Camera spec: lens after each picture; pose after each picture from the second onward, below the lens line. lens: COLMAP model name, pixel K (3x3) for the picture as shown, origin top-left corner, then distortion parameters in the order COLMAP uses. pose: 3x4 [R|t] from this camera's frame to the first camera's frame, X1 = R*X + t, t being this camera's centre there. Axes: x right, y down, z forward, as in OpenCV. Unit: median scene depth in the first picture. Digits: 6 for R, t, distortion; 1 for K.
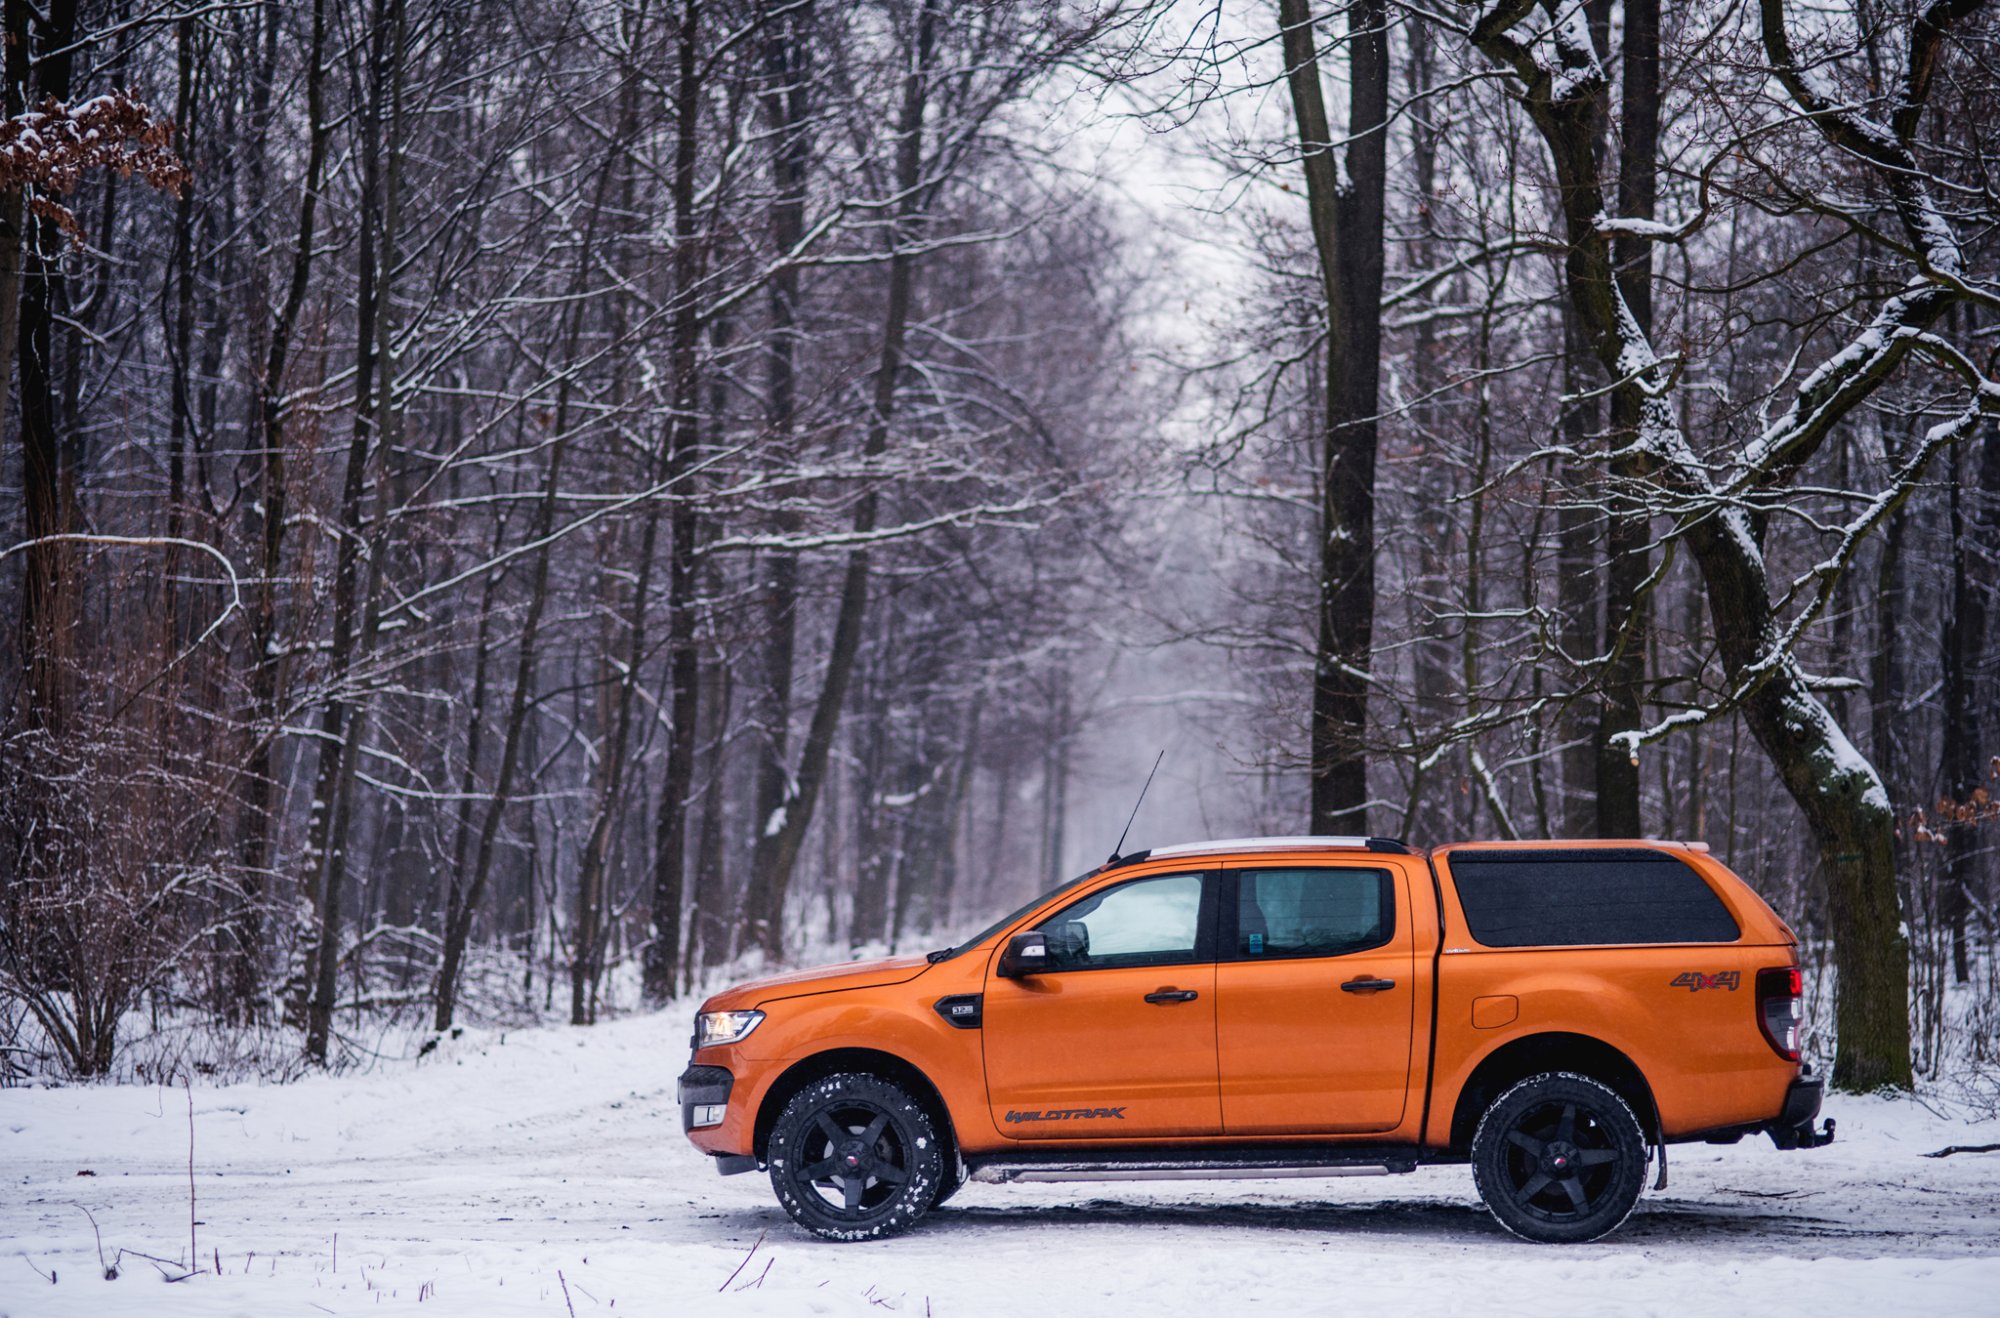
lens RADIAL K [[4745.1, 0, 1000.0], [0, 4745.1, 659.0], [0, 0, 1]] dist [-0.028954, -0.714073]
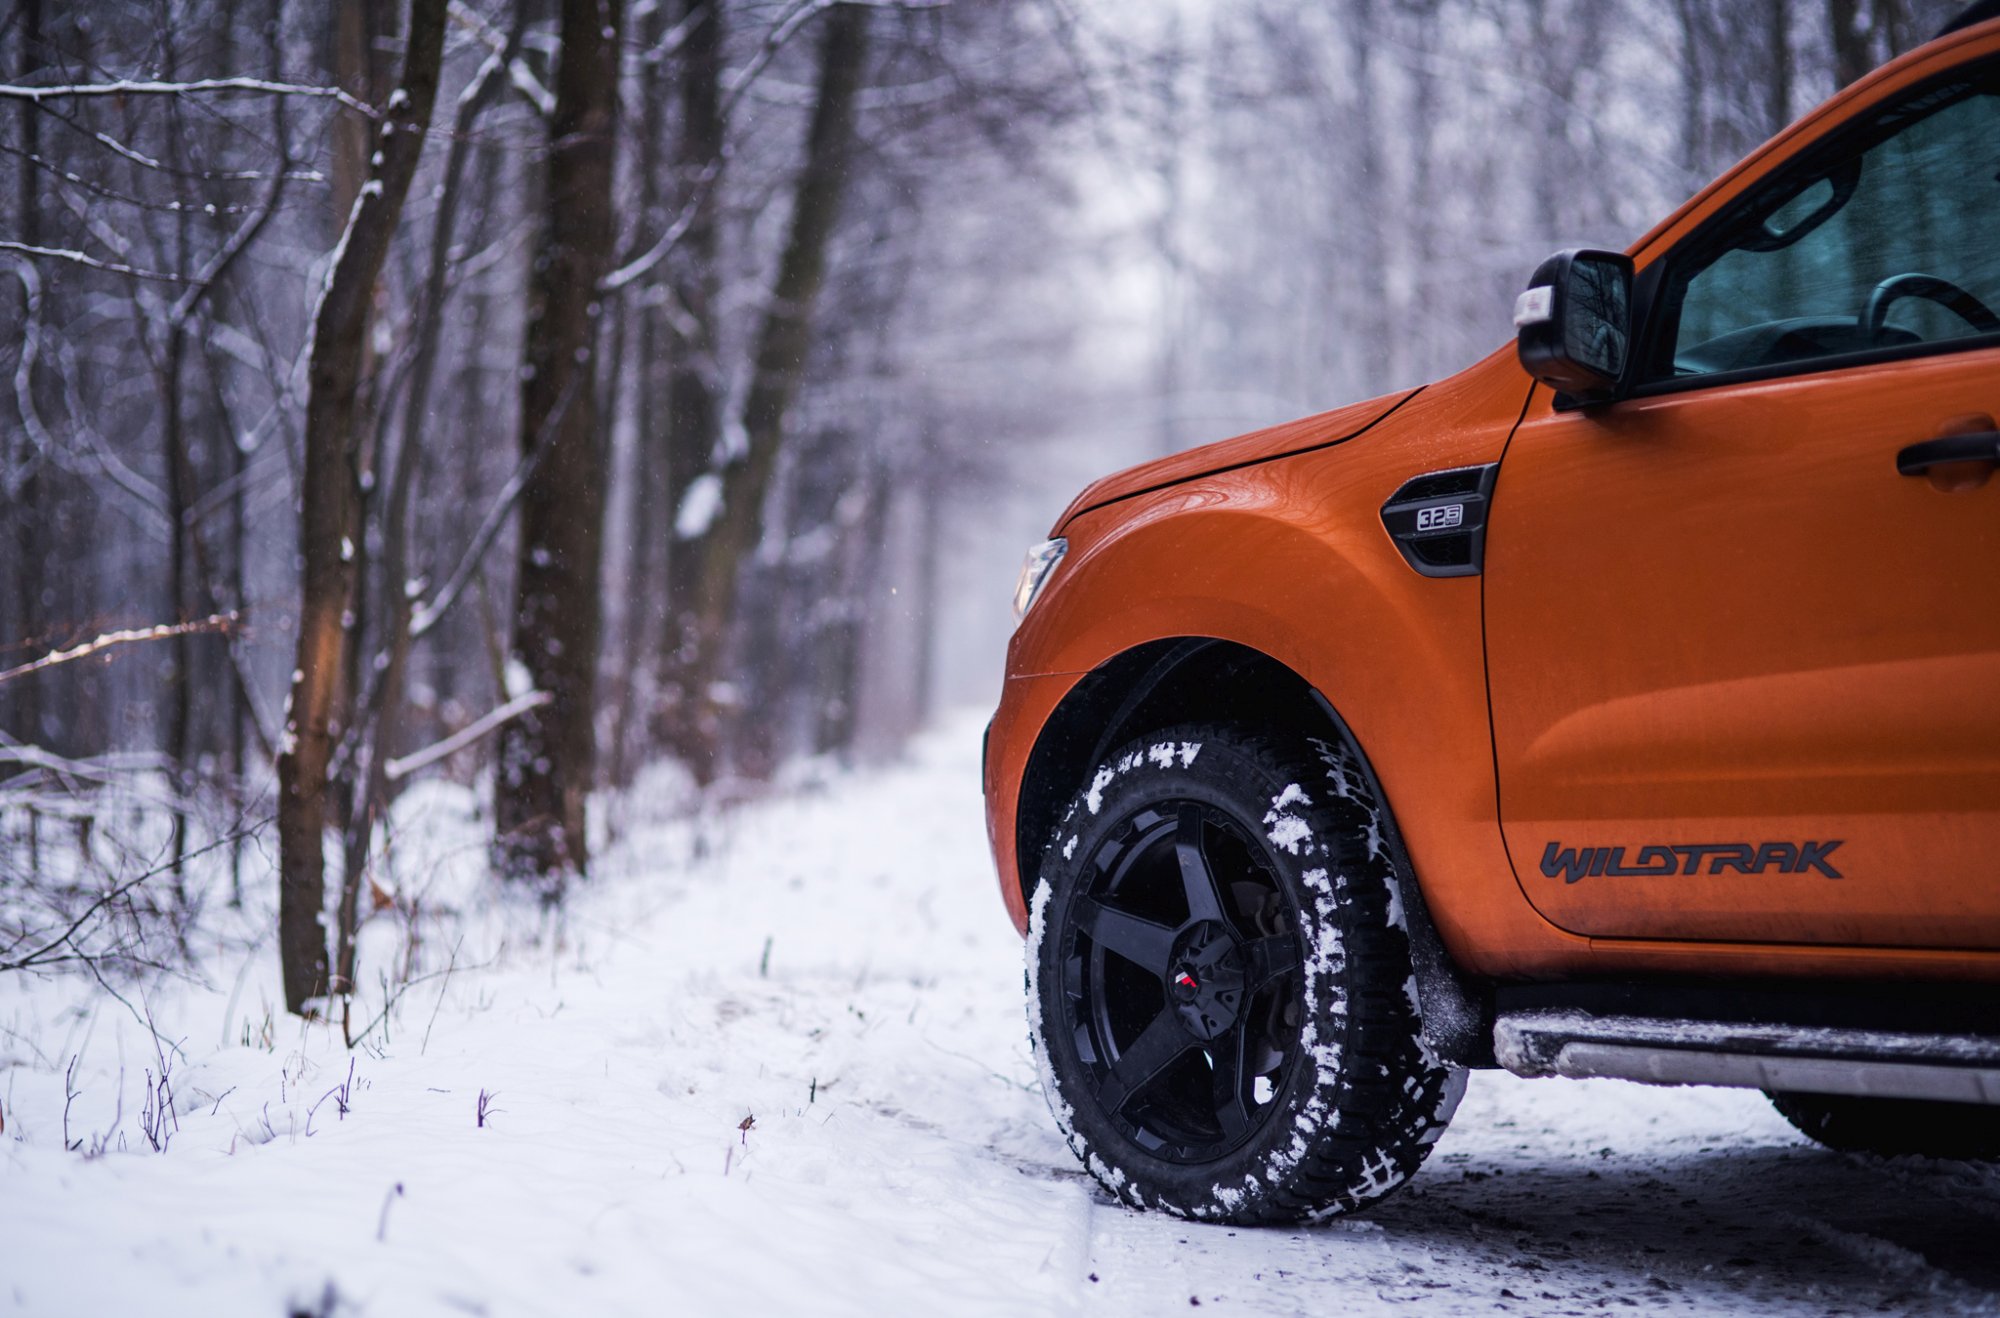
lens RADIAL K [[4745.1, 0, 1000.0], [0, 4745.1, 659.0], [0, 0, 1]] dist [-0.028954, -0.714073]
pose [[0.732306, 0.006230, -0.680947, 0.185059], [0.002849, 0.999921, 0.012212, 0.079549], [0.680970, -0.010883, 0.732230, 0.750975]]
